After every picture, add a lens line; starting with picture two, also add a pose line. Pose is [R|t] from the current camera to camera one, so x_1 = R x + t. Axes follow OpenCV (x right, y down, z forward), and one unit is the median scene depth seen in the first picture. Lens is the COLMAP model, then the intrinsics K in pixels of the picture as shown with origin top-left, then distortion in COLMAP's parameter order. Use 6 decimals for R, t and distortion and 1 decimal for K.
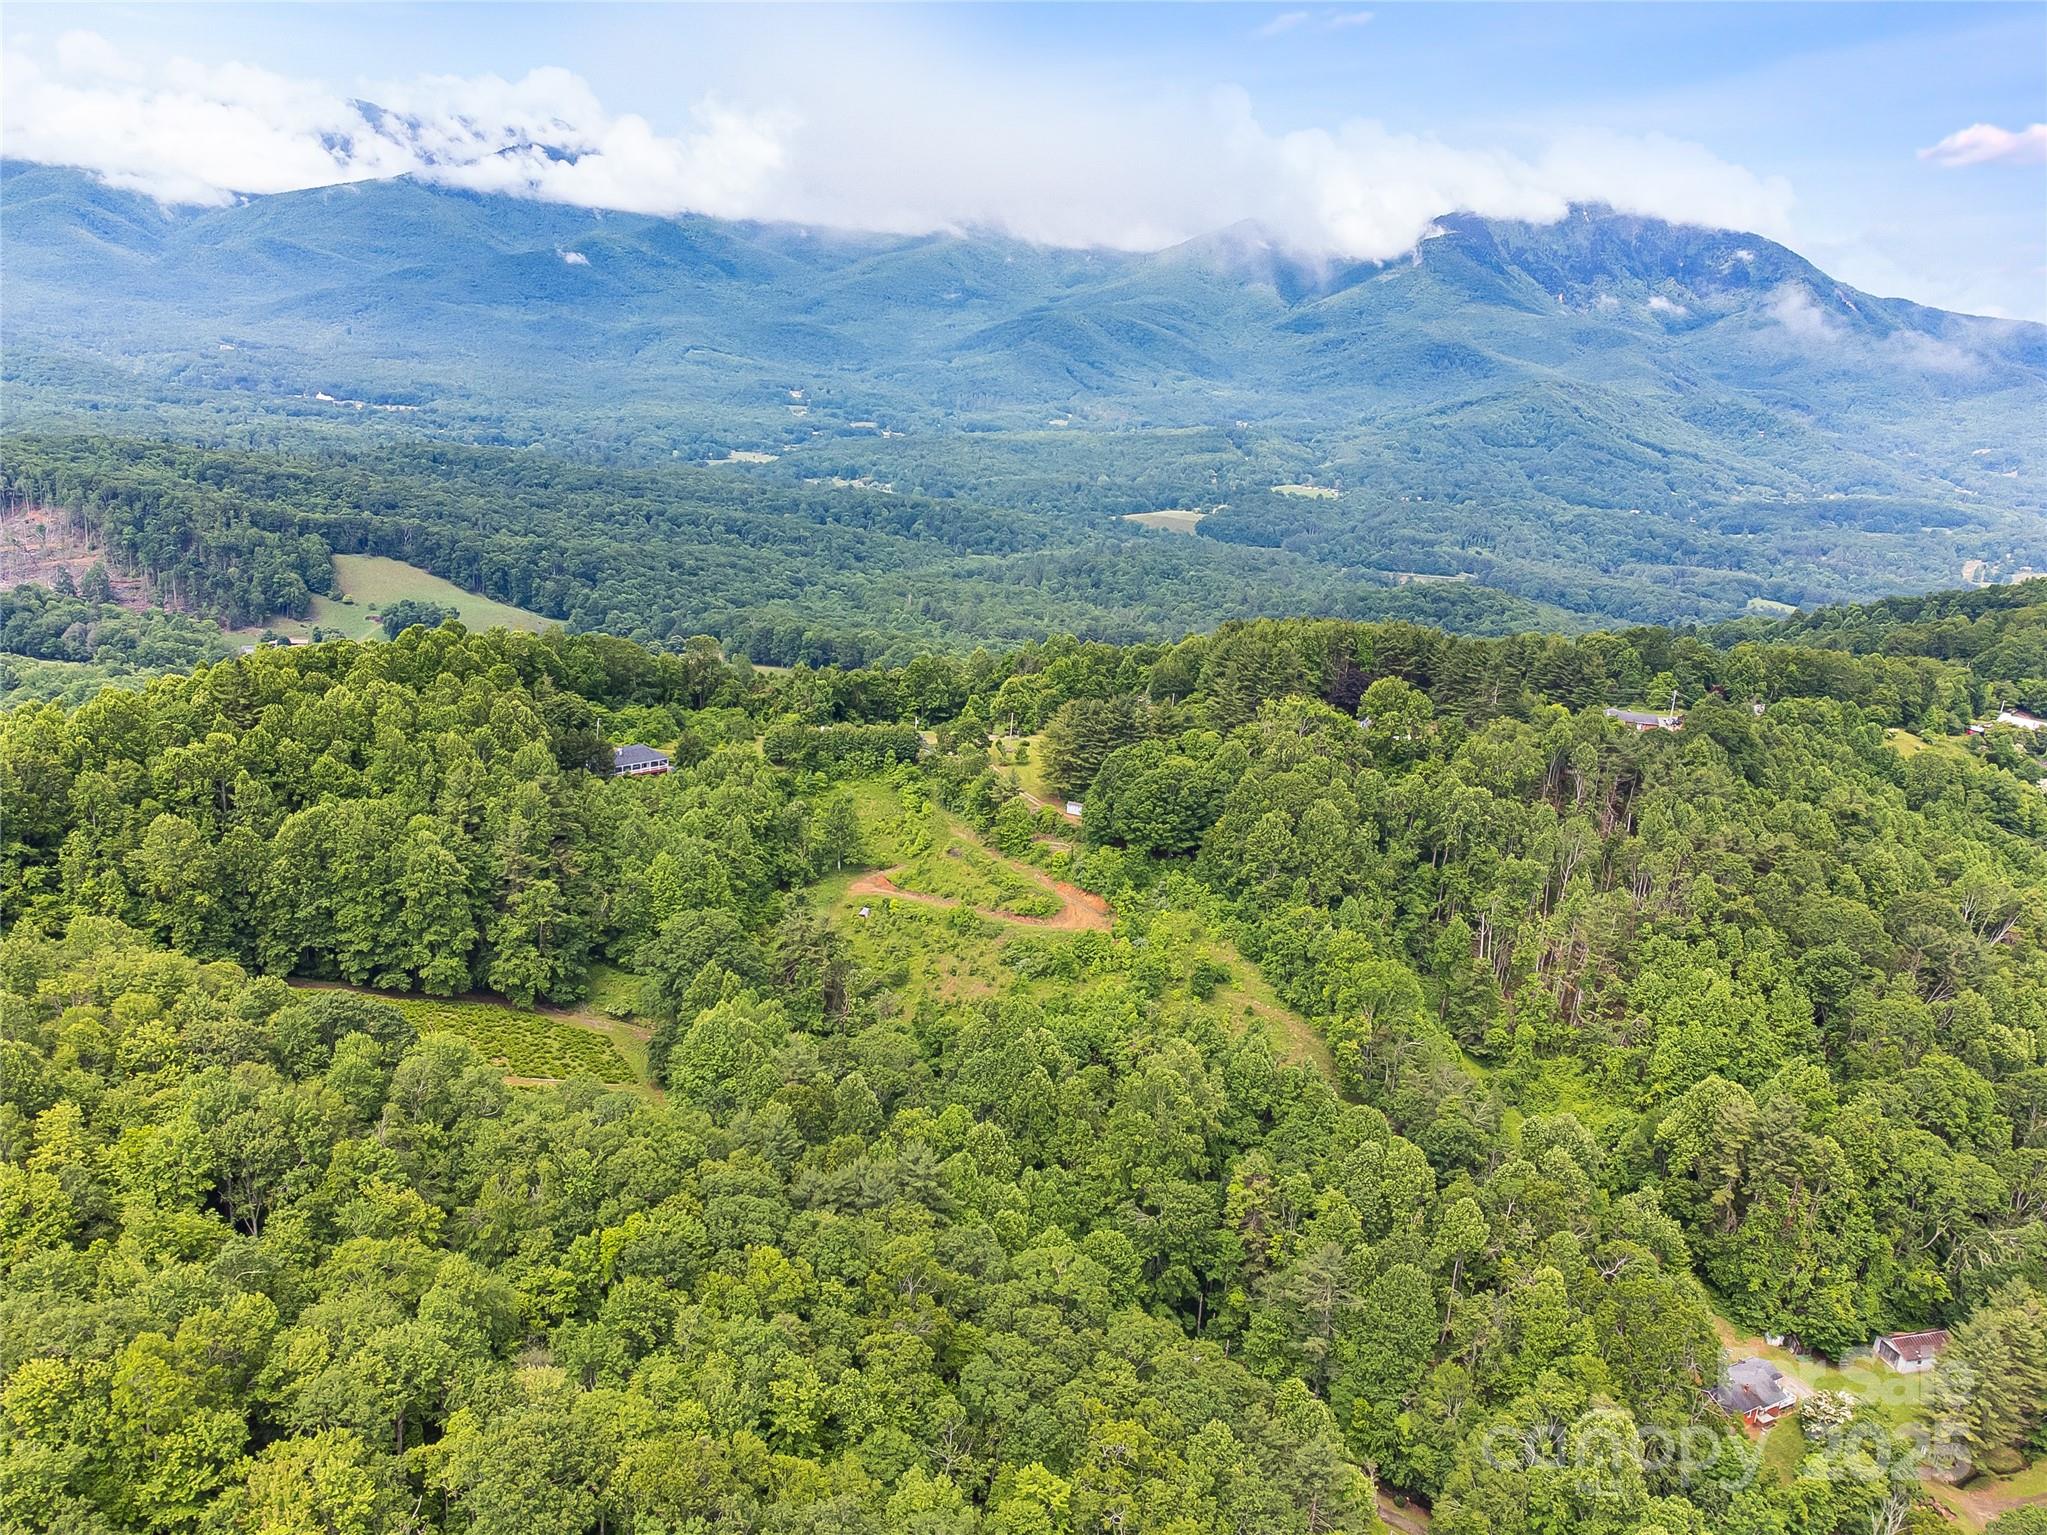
lens RADIAL K [[1531.2, 0, 1020.4], [0, 1531.2, 813.2], [0, 0, 1]] dist [0.013847, 0.002995]
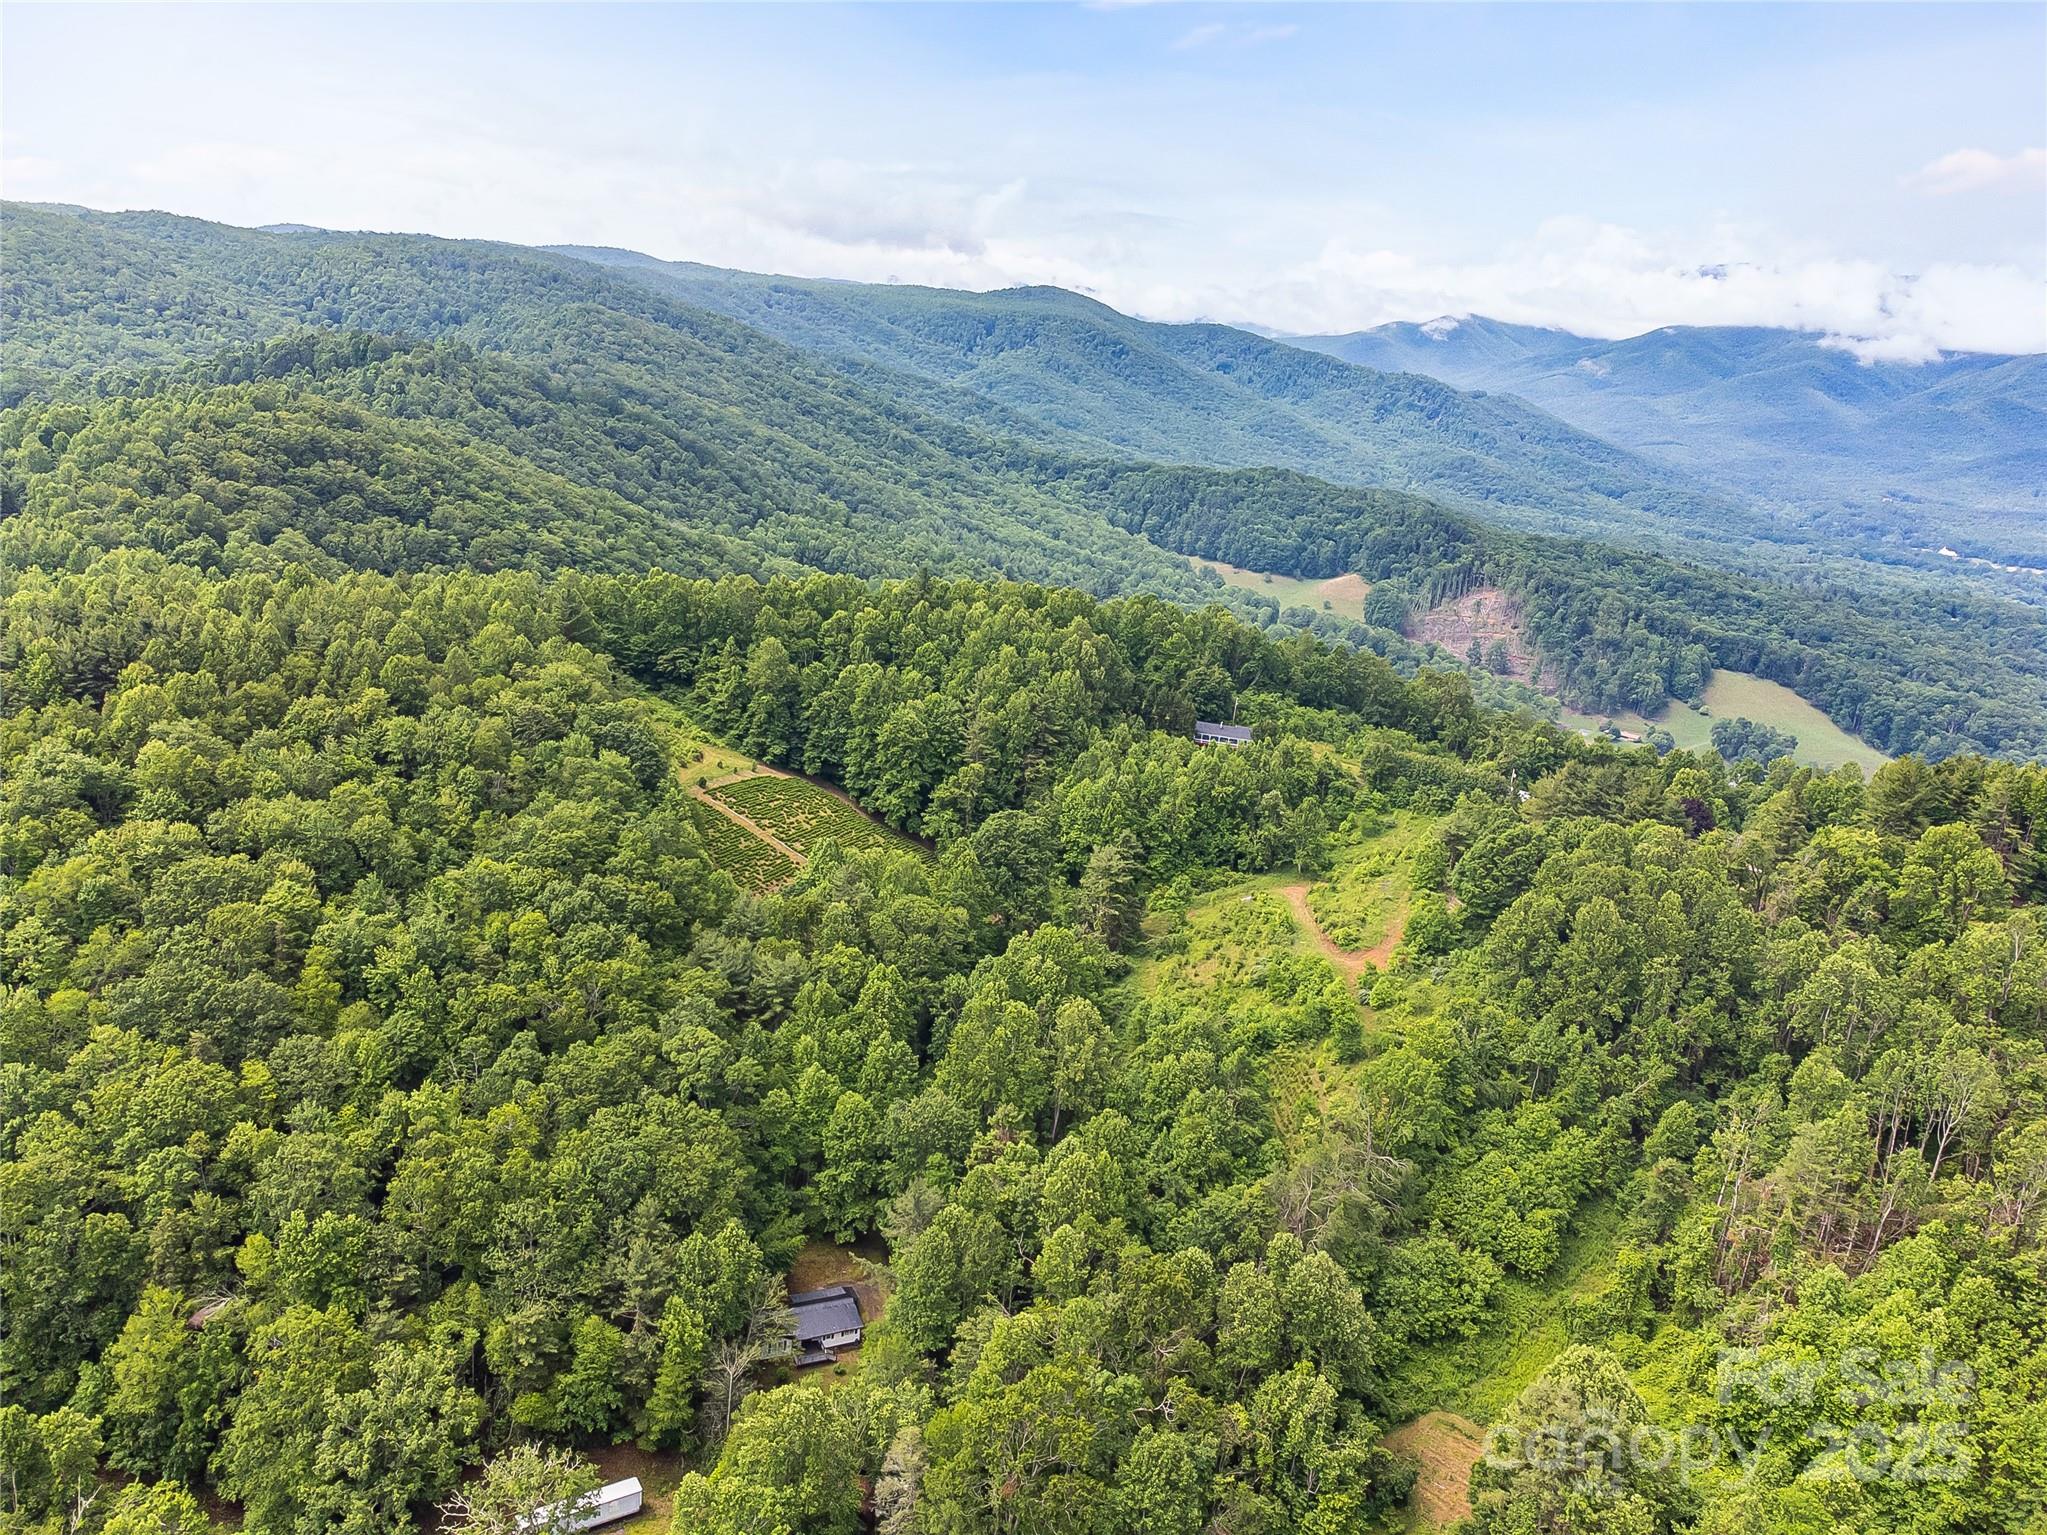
lens RADIAL K [[1544.0, 0, 1030.2], [0, 1544.0, 765.4], [0, 0, 1]] dist [0.055255, -0.072561]
pose [[0.542737, 0.208037, -0.813731, 0.147925], [-0.312414, 0.949325, 0.034331, -0.002098], [0.779637, 0.235588, 0.580227, 0.068551]]
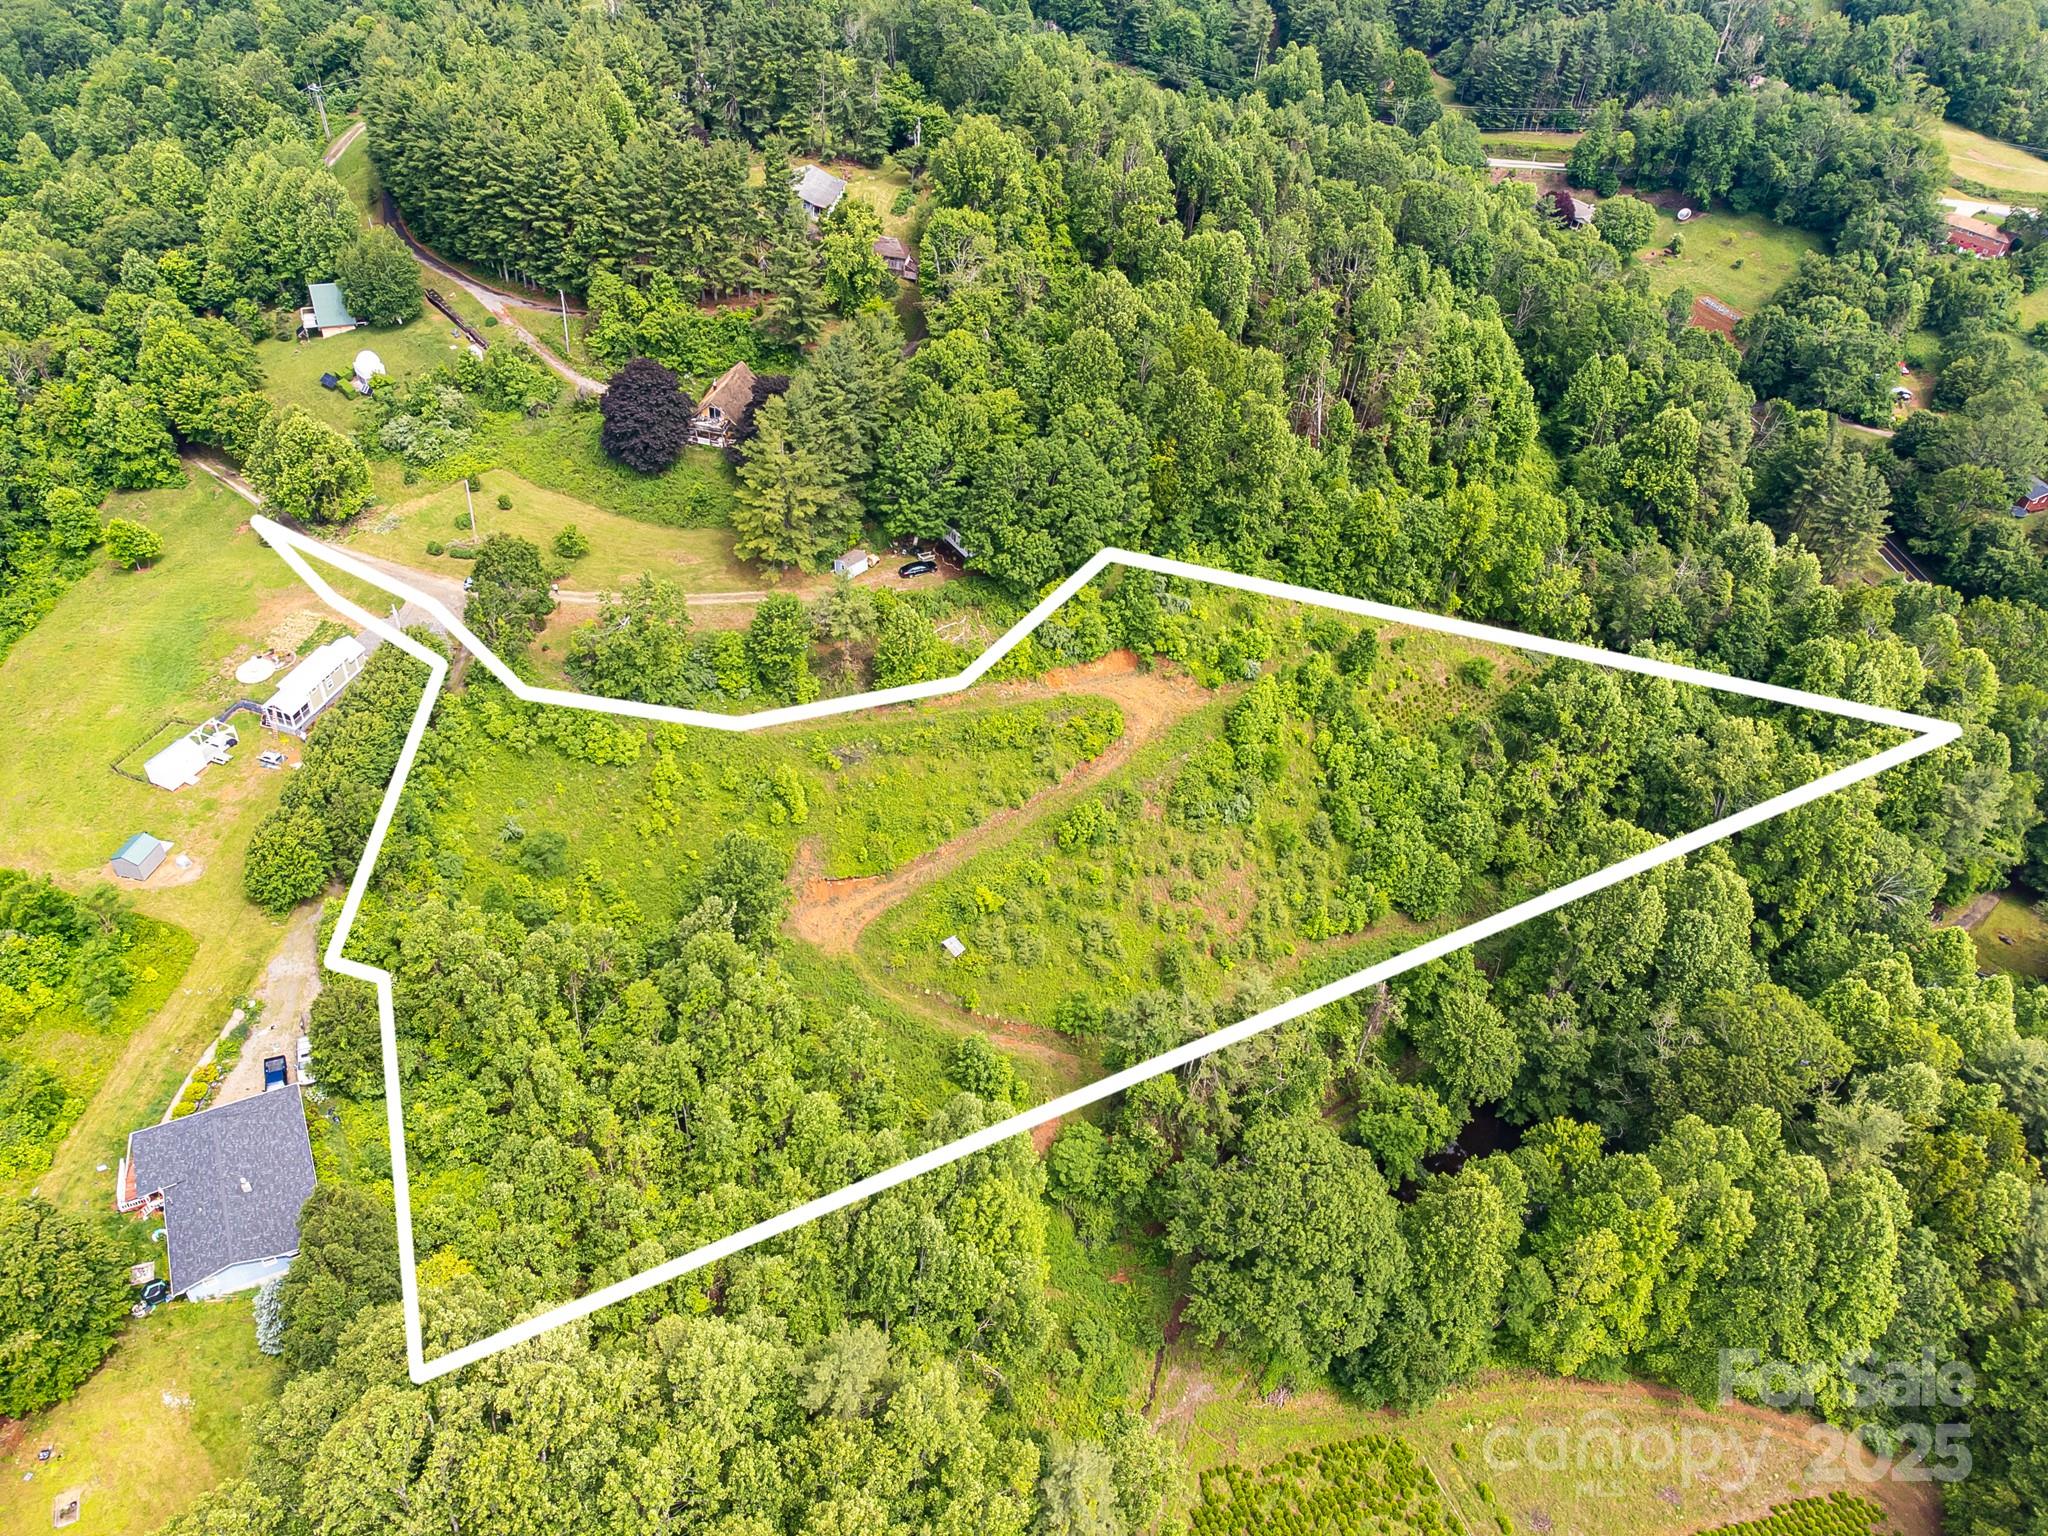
lens RADIAL K [[1530.3, 0, 1024.4], [0, 1530.3, 735.6], [0, 0, 1]] dist [0.022369, 0.006914]
pose [[0.302738, -0.662005, 0.685638, -0.102645], [0.246877, 0.749312, 0.614478, -0.078578], [-0.920544, -0.016758, 0.390280, 0.189394]]
